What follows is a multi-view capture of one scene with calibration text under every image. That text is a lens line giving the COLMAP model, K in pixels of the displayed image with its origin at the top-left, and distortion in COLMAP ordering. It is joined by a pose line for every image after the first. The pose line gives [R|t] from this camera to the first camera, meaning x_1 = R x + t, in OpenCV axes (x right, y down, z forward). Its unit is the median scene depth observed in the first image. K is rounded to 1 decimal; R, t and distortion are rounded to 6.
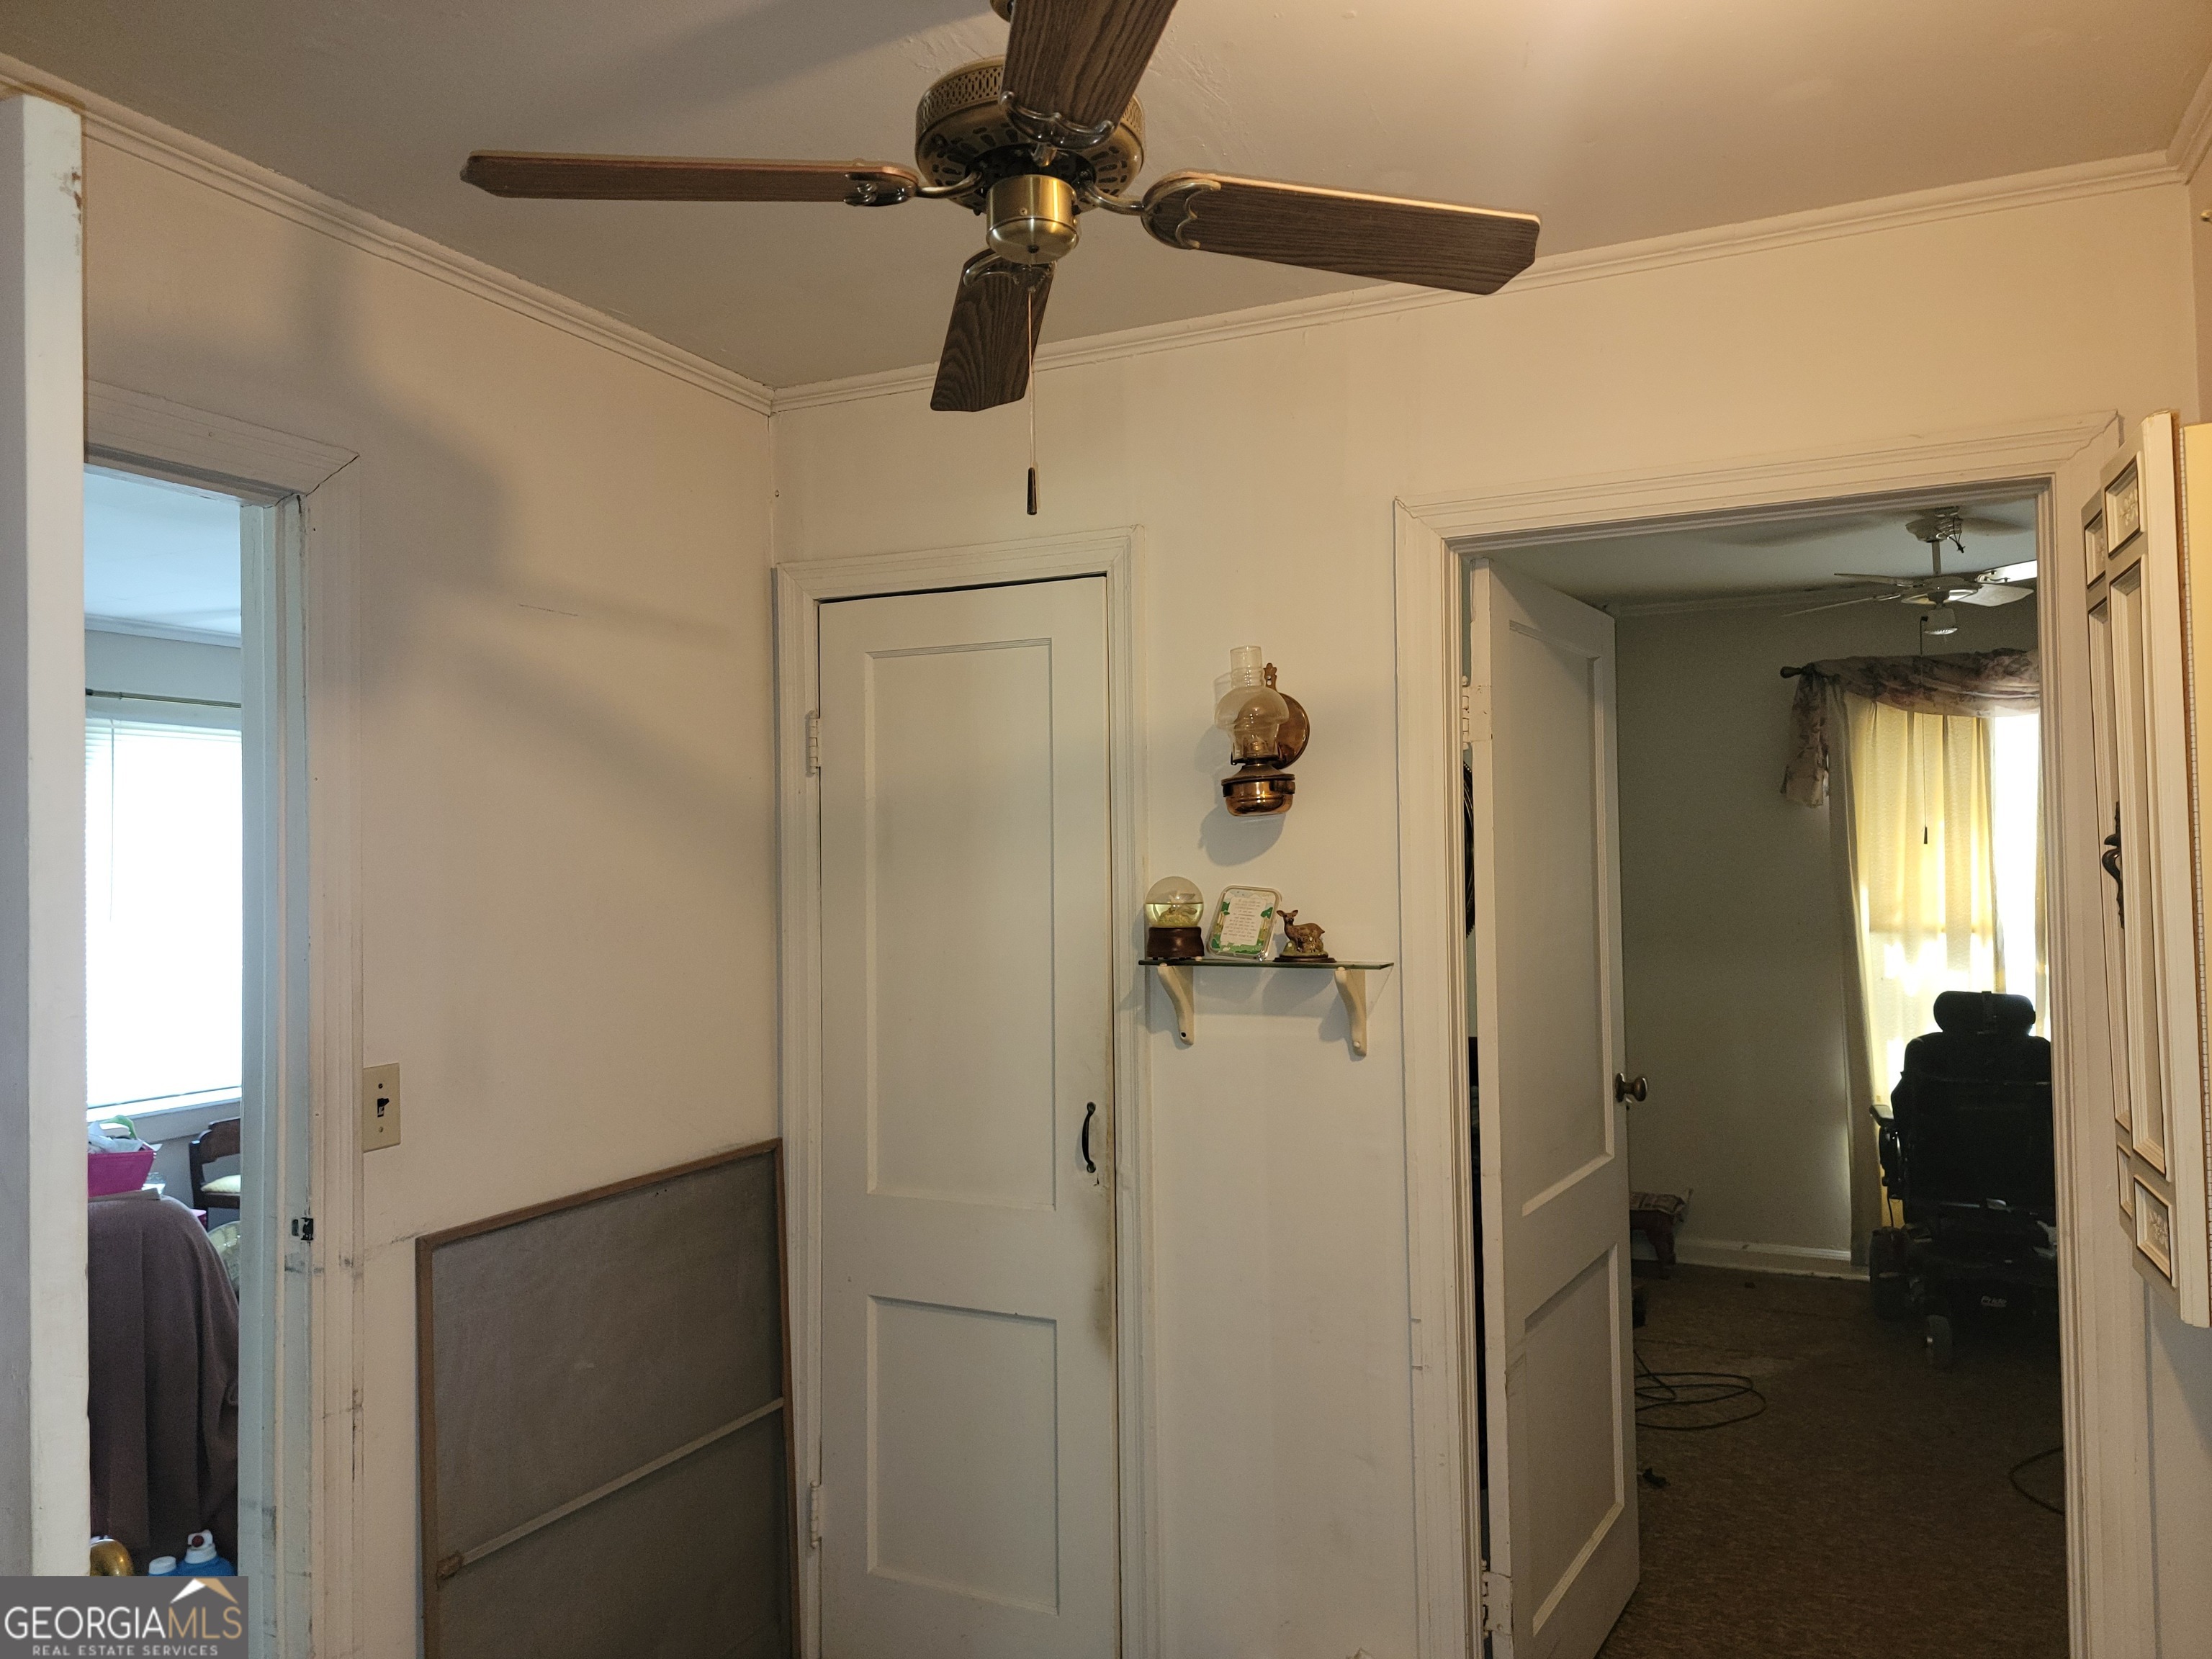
lens RADIAL K [[1538.2, 0, 1091.2], [0, 1538.2, 834.7], [0, 0, 1]] dist [0.037697, -0.009041]
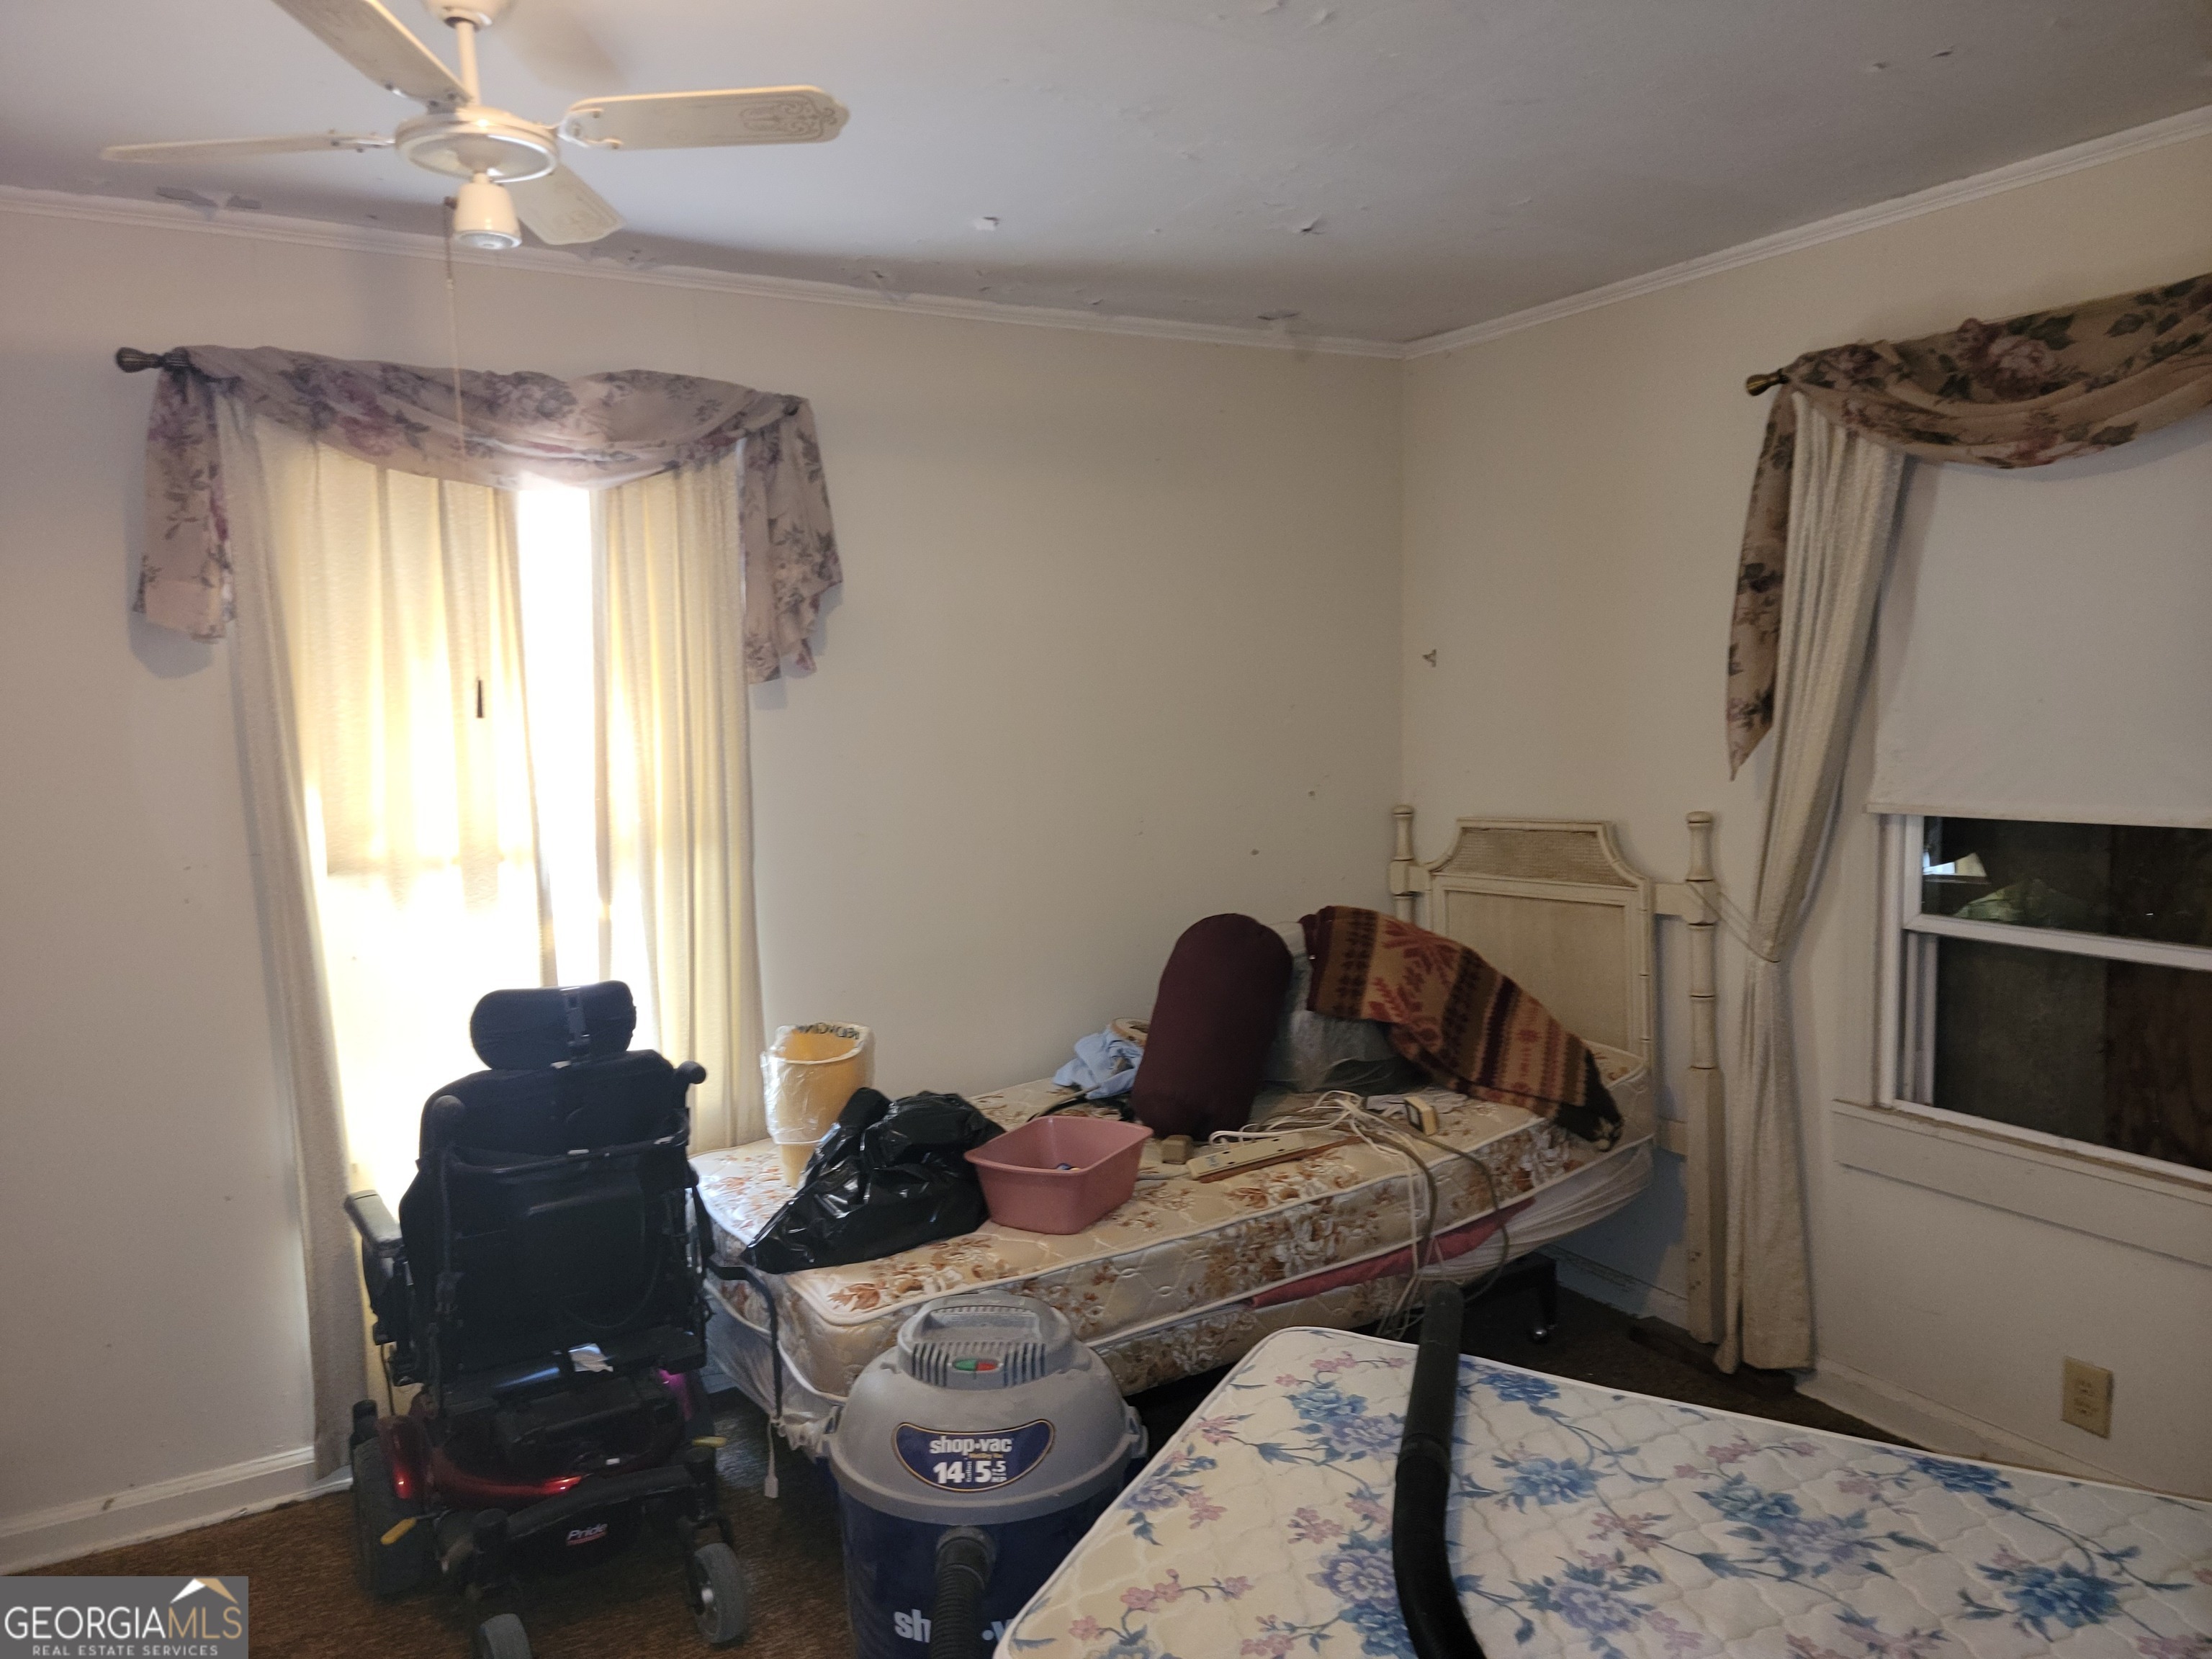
lens RADIAL K [[1538.2, 0, 1091.5], [0, 1538.2, 838.2], [0, 0, 1]] dist [0.037697, -0.009041]
pose [[0.570223, -0.081958, 0.817392, 0.217020], [-0.000993, 0.994941, 0.100453, -0.004966], [-0.821490, -0.058093, 0.567257, 0.485833]]
